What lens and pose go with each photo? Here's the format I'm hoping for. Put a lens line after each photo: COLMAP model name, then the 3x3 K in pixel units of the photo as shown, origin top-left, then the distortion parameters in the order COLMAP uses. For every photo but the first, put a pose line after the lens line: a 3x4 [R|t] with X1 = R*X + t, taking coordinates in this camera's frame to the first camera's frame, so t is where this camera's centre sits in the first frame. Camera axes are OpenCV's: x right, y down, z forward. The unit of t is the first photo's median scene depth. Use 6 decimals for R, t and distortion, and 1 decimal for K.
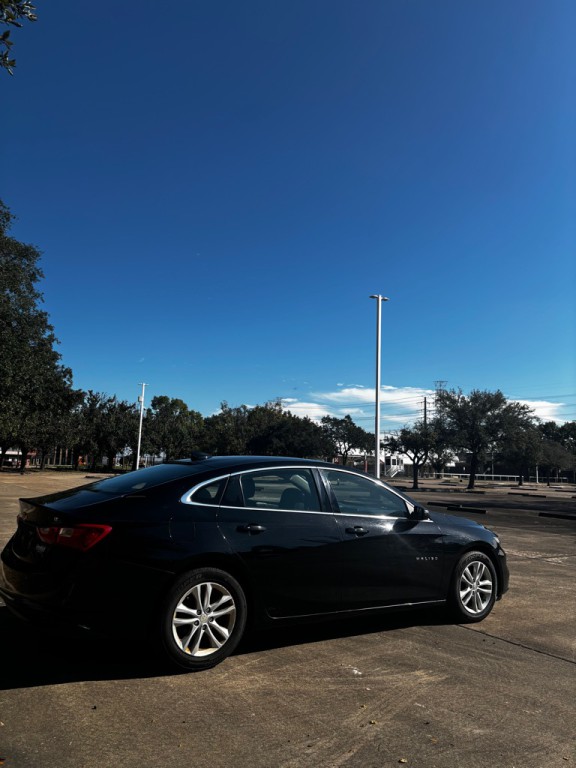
lens RADIAL K [[573.7, 0, 285.3], [0, 573.7, 383.7], [0, 0, 1]] dist [0.032910, -0.009091]
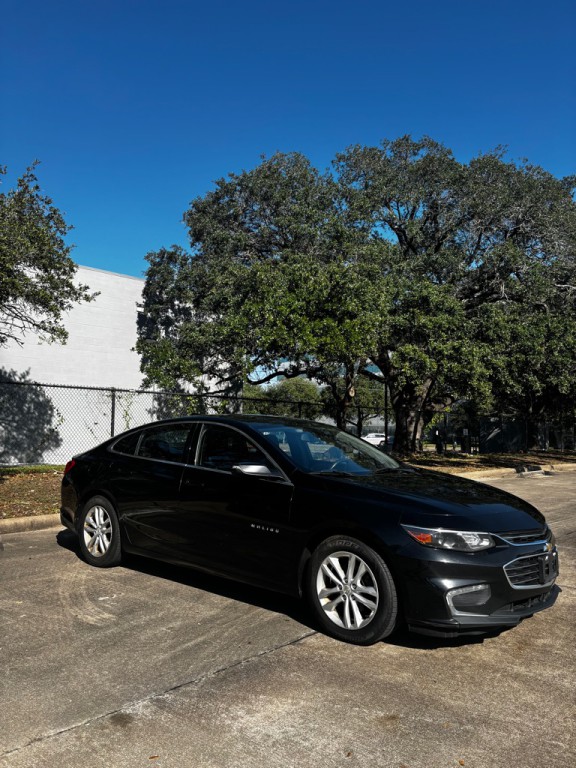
lens RADIAL K [[573.7, 0, 286.3], [0, 573.7, 383.3], [0, 0, 1]] dist [0.032910, -0.009091]
pose [[0.263721, -0.112115, -0.958061, 0.981148], [0.134580, 0.987785, -0.078548, 0.161265], [0.955165, -0.108221, 0.275588, 0.782781]]
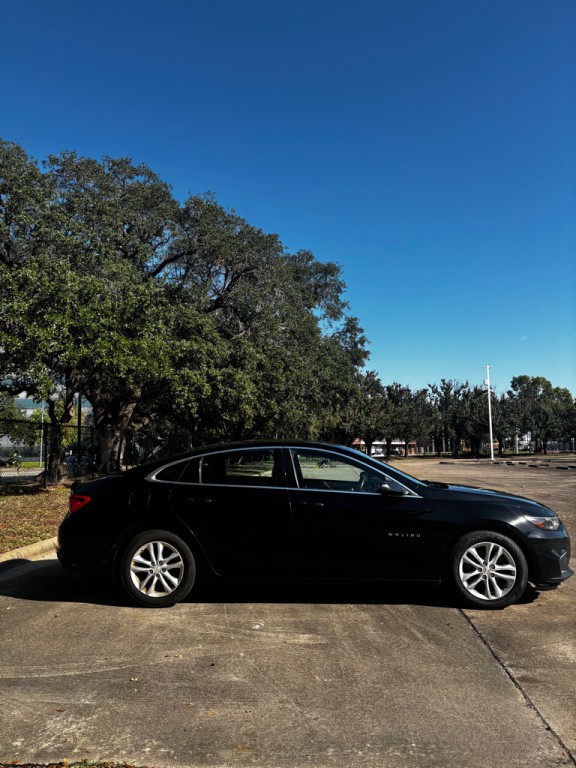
lens RADIAL K [[573.7, 0, 291.4], [0, 573.7, 379.0], [0, 0, 1]] dist [0.032910, -0.009091]
pose [[0.793540, -0.120261, -0.596516, 0.663792], [0.129855, 0.991163, -0.027080, 0.042350], [0.594502, -0.055971, 0.802144, 0.118513]]
